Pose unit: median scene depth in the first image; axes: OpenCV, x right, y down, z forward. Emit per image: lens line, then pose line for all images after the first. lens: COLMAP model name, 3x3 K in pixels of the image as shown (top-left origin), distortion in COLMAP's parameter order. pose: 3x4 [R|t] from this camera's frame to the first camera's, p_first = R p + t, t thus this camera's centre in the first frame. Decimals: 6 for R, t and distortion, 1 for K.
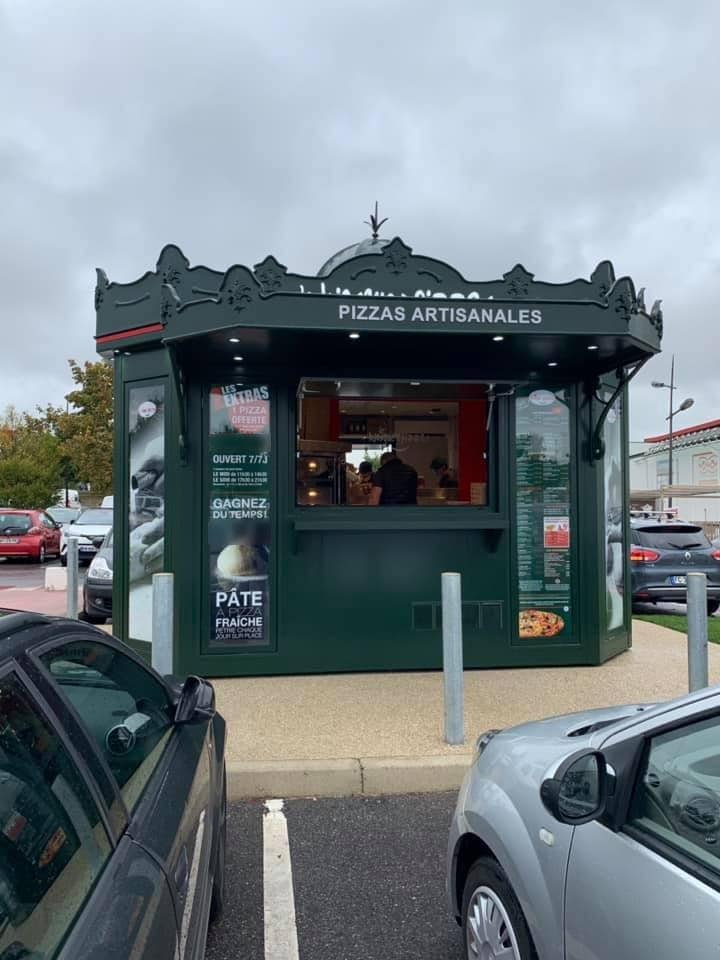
lens RADIAL K [[719.1, 0, 349.9], [0, 719.1, 481.2], [0, 0, 1]] dist [0.048521, -0.015933]
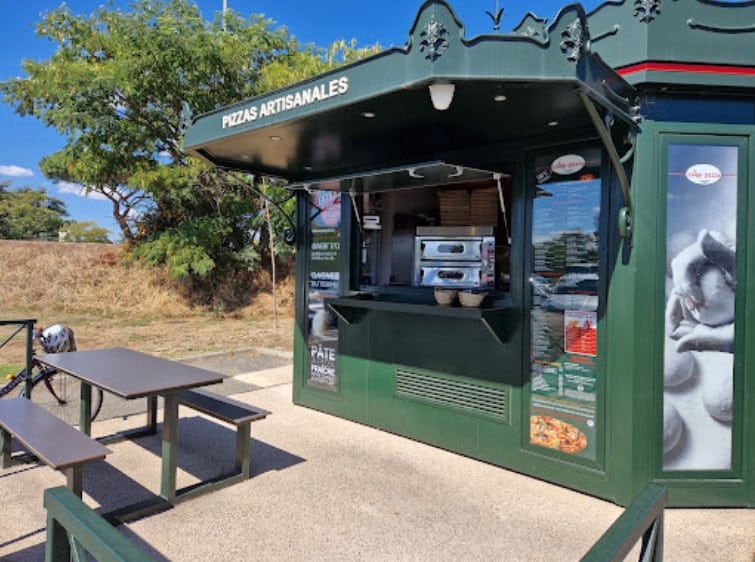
lens RADIAL K [[511.2, 0, 380.4], [0, 511.2, 278.7], [0, 0, 1]] dist [0.025152, -0.006552]
pose [[0.652394, 0.036068, -0.757021, 0.606649], [-0.001268, 0.998917, 0.046501, -0.013195], [0.757879, -0.029377, 0.651733, 0.480153]]
